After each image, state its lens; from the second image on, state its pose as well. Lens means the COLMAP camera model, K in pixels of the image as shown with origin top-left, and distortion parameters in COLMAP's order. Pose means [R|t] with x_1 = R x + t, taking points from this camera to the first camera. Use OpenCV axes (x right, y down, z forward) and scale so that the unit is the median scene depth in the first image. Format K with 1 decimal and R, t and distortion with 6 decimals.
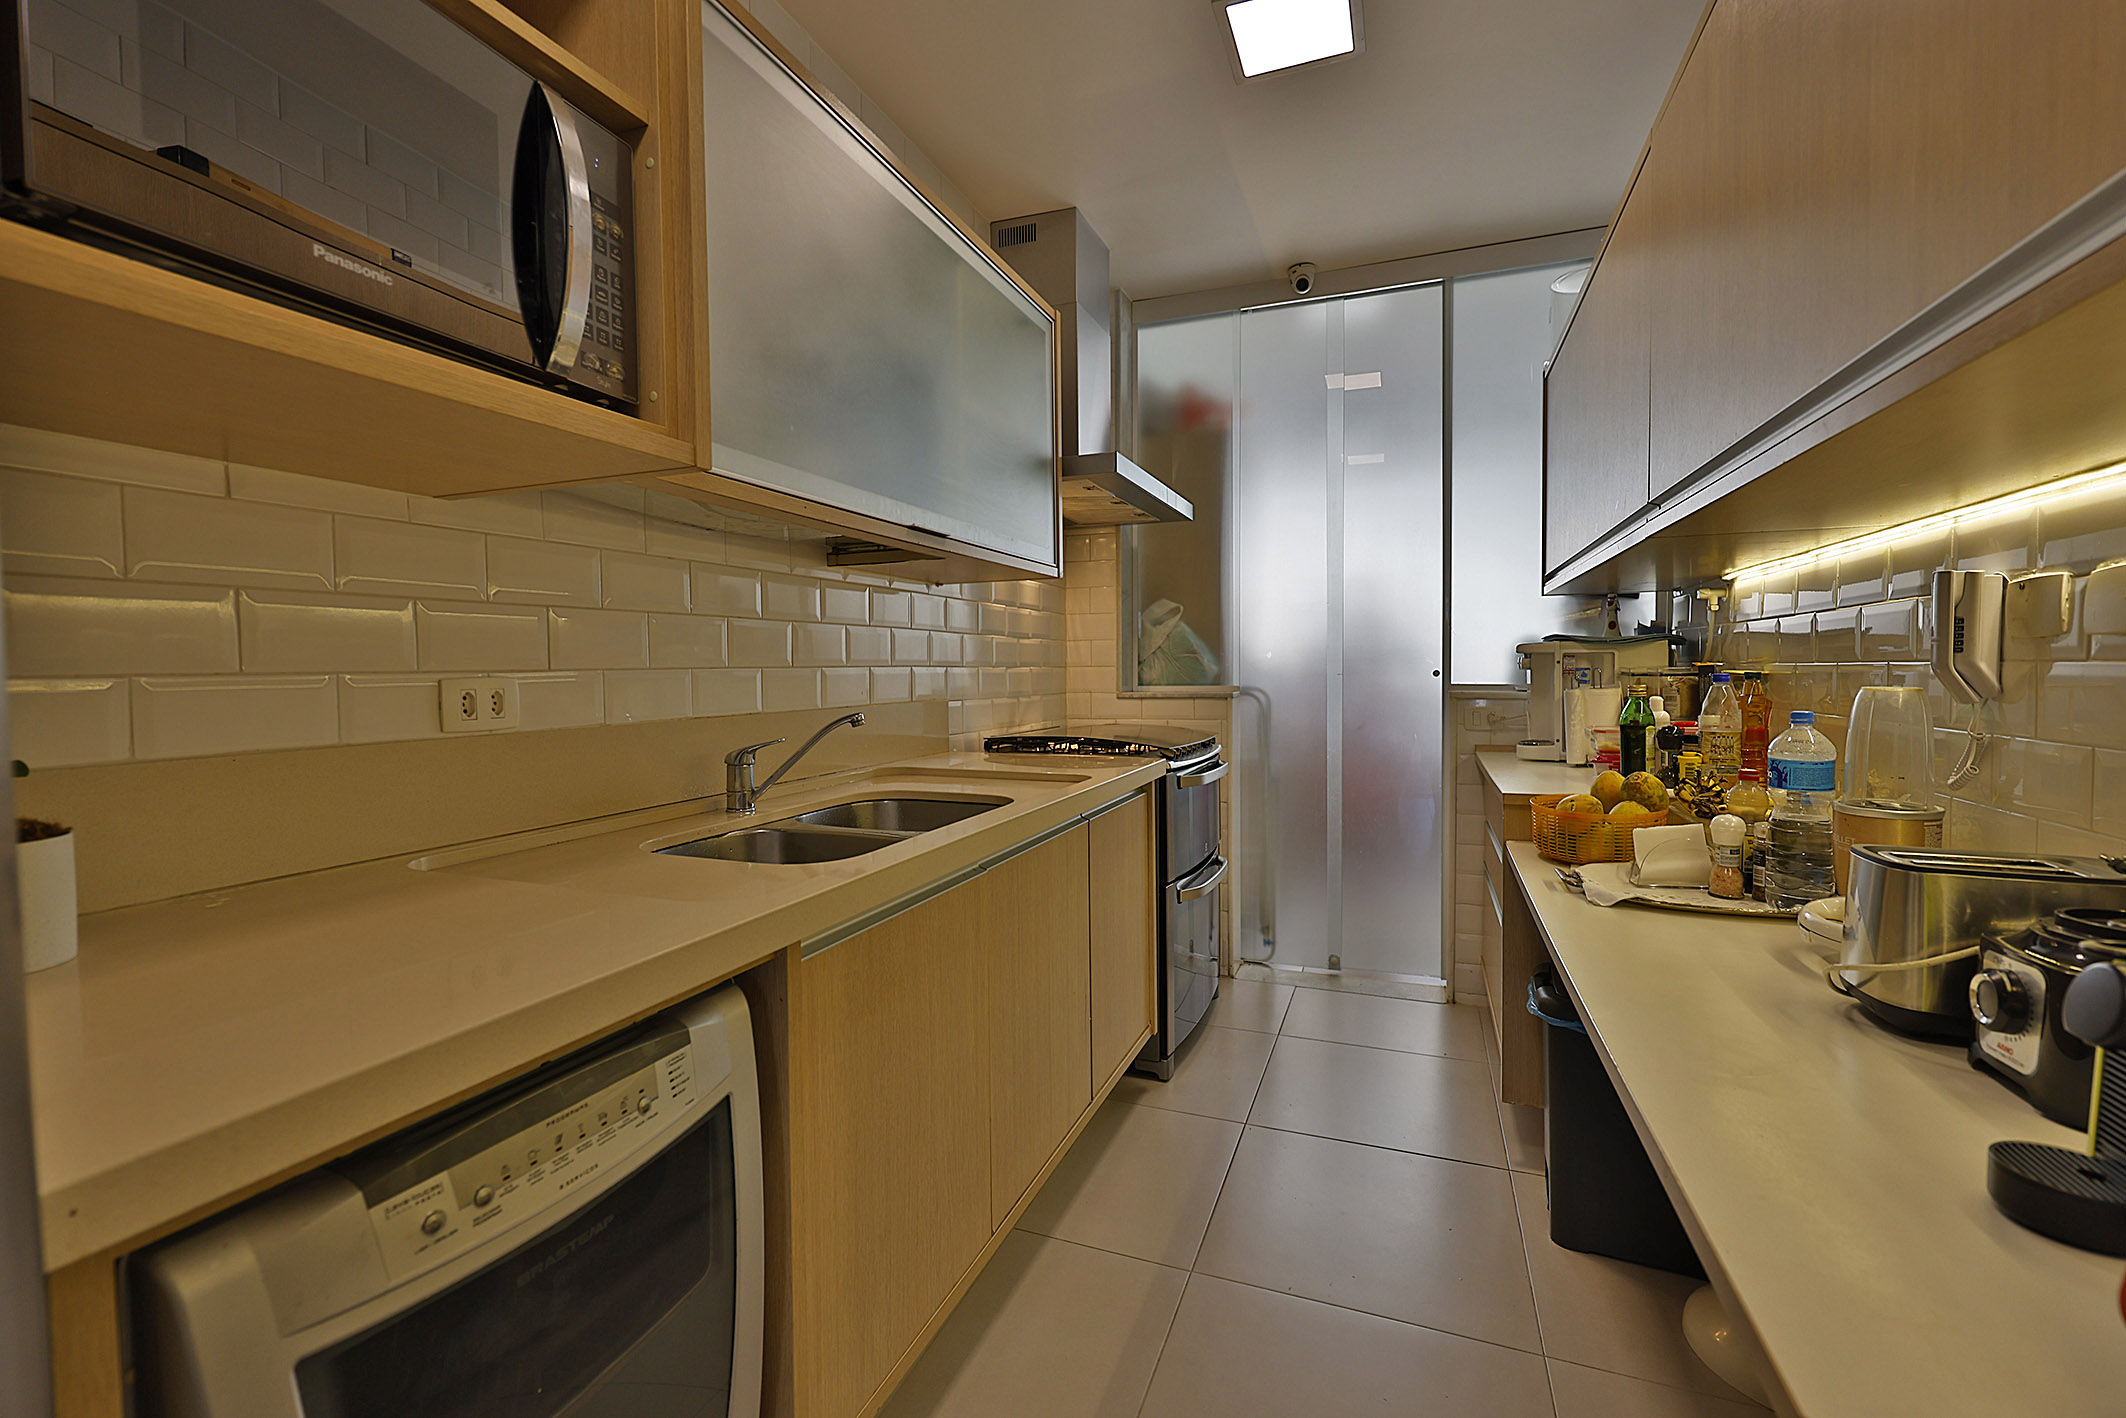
lens RADIAL K [[901.7, 0, 1061.0], [0, 901.7, 711.5], [0, 0, 1]] dist [-0.000497, -0.000475]
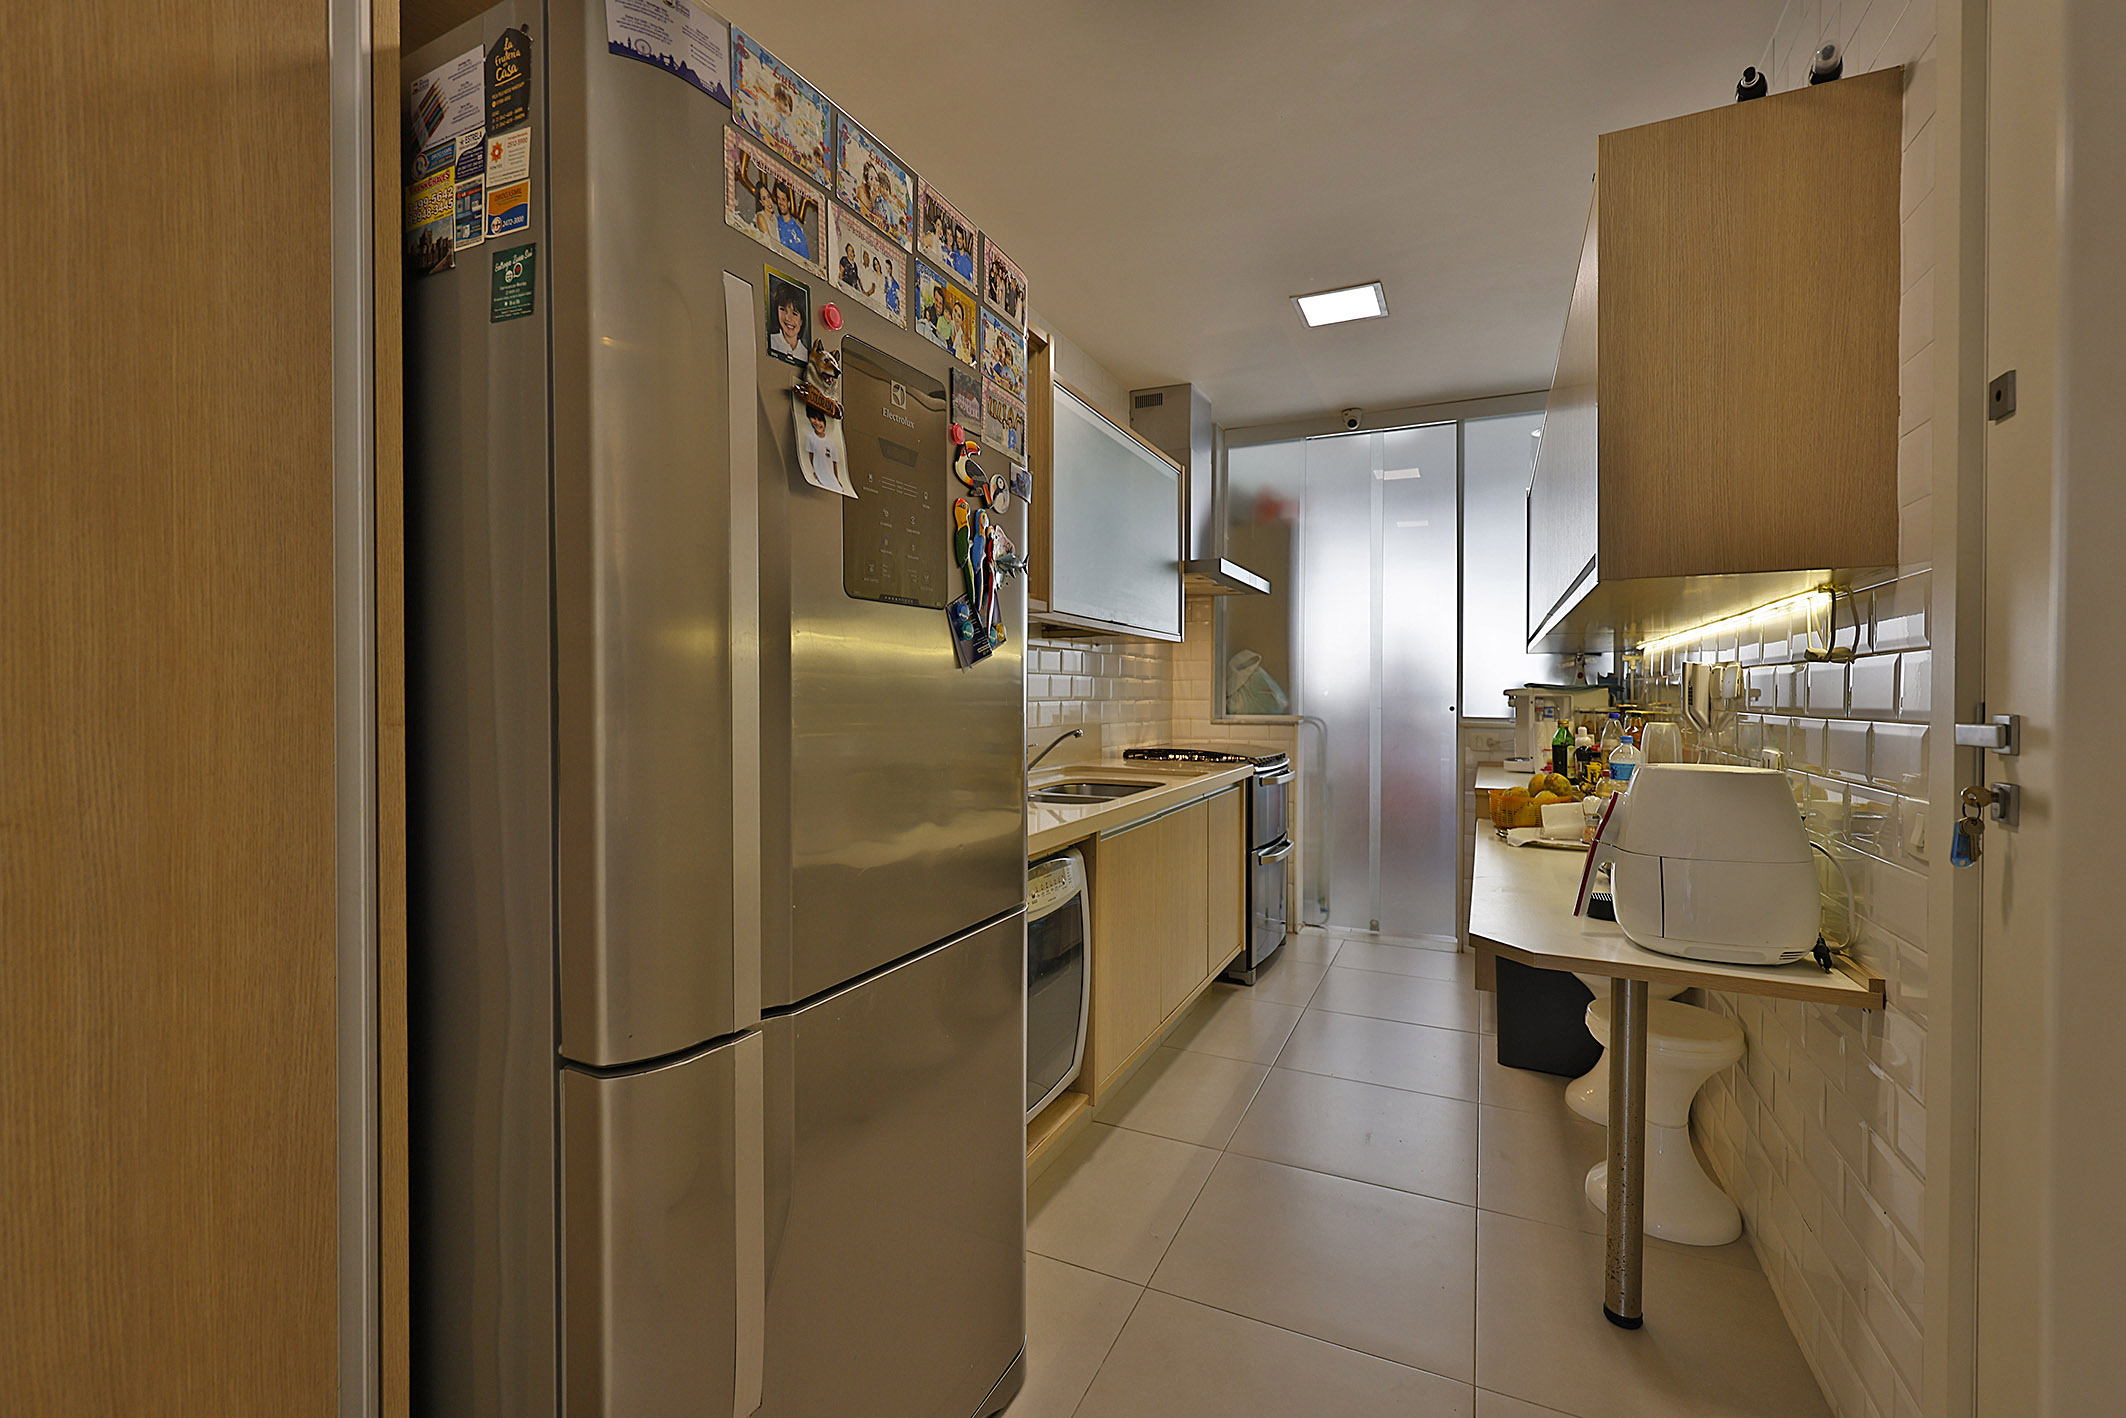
lens RADIAL K [[901.7, 0, 1061.0], [0, 901.7, 711.5], [0, 0, 1]] dist [-0.000497, -0.000475]
pose [[0.997700, 0.013302, -0.066461, -0.085664], [-0.015164, 0.999504, -0.027594, 0.009033], [0.066061, 0.028539, 0.997407, -0.426264]]
